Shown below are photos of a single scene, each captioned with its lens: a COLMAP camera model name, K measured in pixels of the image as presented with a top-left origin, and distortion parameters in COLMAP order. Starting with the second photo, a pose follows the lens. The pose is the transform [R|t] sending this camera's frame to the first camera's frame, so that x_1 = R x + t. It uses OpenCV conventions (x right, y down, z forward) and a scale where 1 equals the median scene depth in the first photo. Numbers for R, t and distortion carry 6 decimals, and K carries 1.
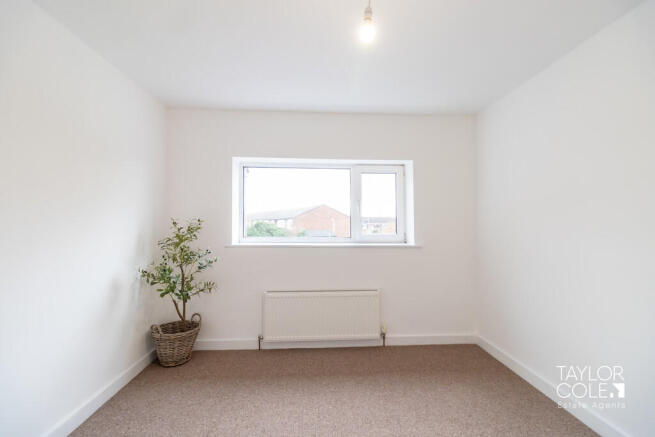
lens RADIAL K [[288.6, 0, 323.3], [0, 288.6, 217.5], [0, 0, 1]] dist [-0.001791, -0.000468]
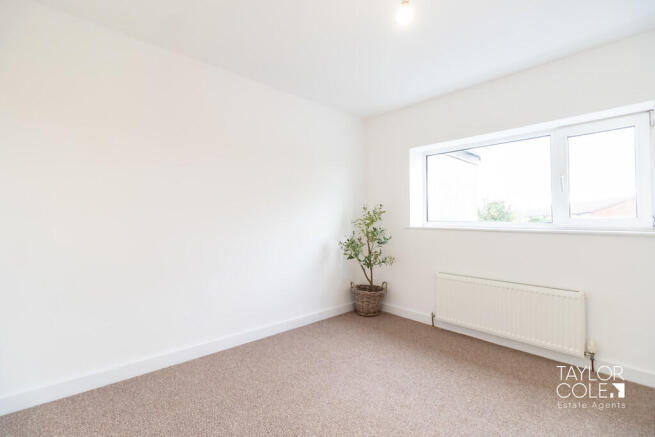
lens RADIAL K [[288.6, 0, 323.3], [0, 288.6, 217.5], [0, 0, 1]] dist [-0.001791, -0.000468]
pose [[0.631215, -0.003845, -0.775598, 0.365809], [0.012676, 0.999905, 0.005359, 0.051089], [0.775504, -0.013214, 0.631204, 0.023910]]
